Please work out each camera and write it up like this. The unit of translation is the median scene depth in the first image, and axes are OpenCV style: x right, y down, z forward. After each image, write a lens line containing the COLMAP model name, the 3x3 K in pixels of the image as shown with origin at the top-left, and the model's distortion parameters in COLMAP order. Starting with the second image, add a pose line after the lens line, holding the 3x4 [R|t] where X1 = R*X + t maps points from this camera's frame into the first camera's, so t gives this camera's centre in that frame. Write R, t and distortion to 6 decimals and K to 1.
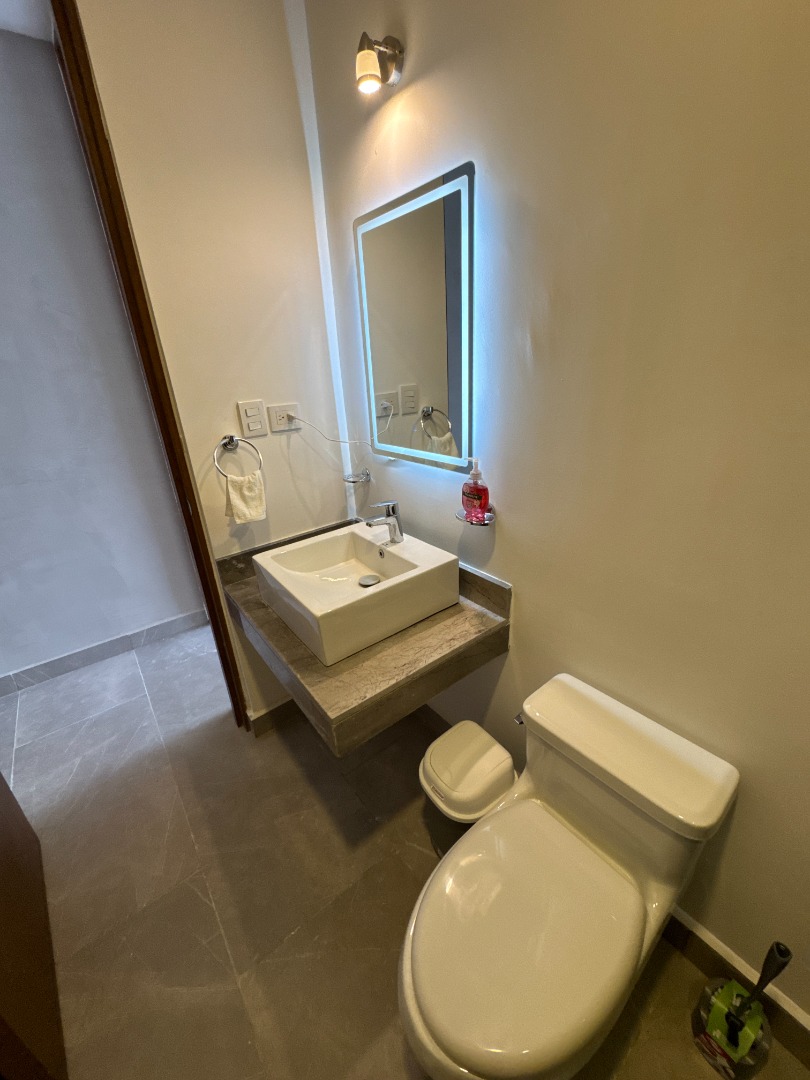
lens RADIAL K [[431.1, 0, 401.6], [0, 431.1, 537.4], [0, 0, 1]] dist [-0.004827, 0.000445]
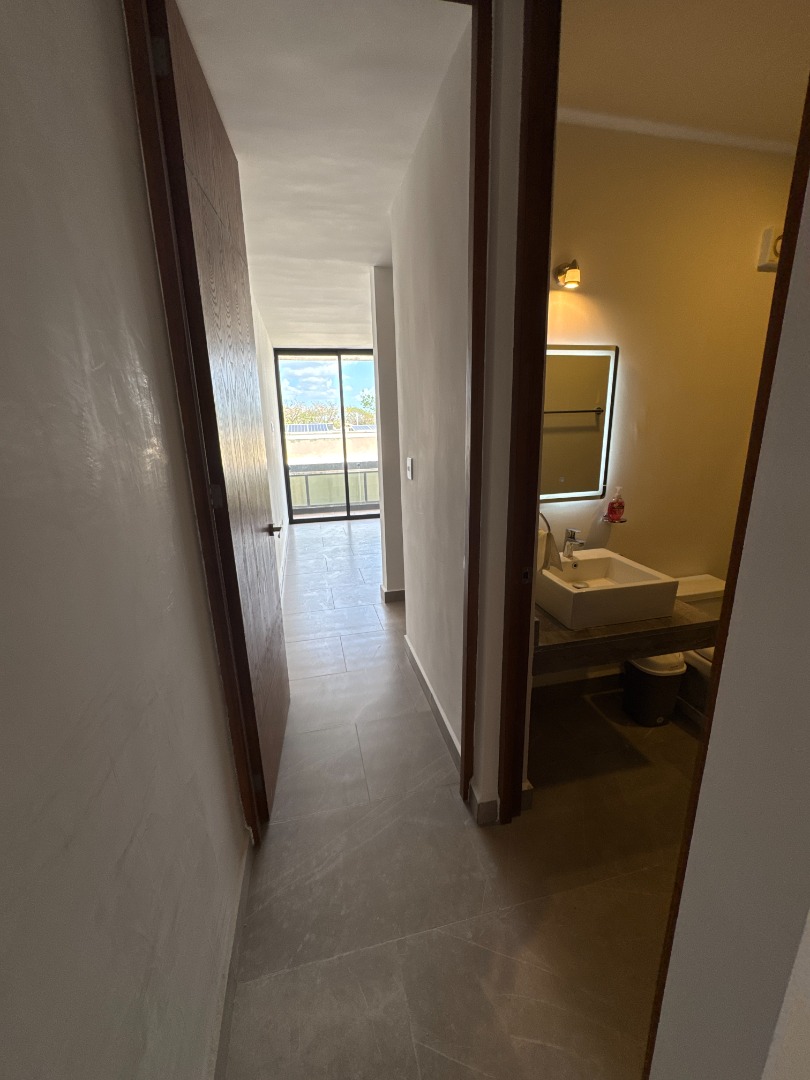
lens RADIAL K [[431.1, 0, 400.7], [0, 431.1, 541.3], [0, 0, 1]] dist [-0.004827, 0.000445]
pose [[0.418988, -0.192668, 0.887315, -1.786060], [0.355579, 0.933994, 0.034900, -0.338780], [-0.835471, 0.300888, 0.459841, 0.929919]]
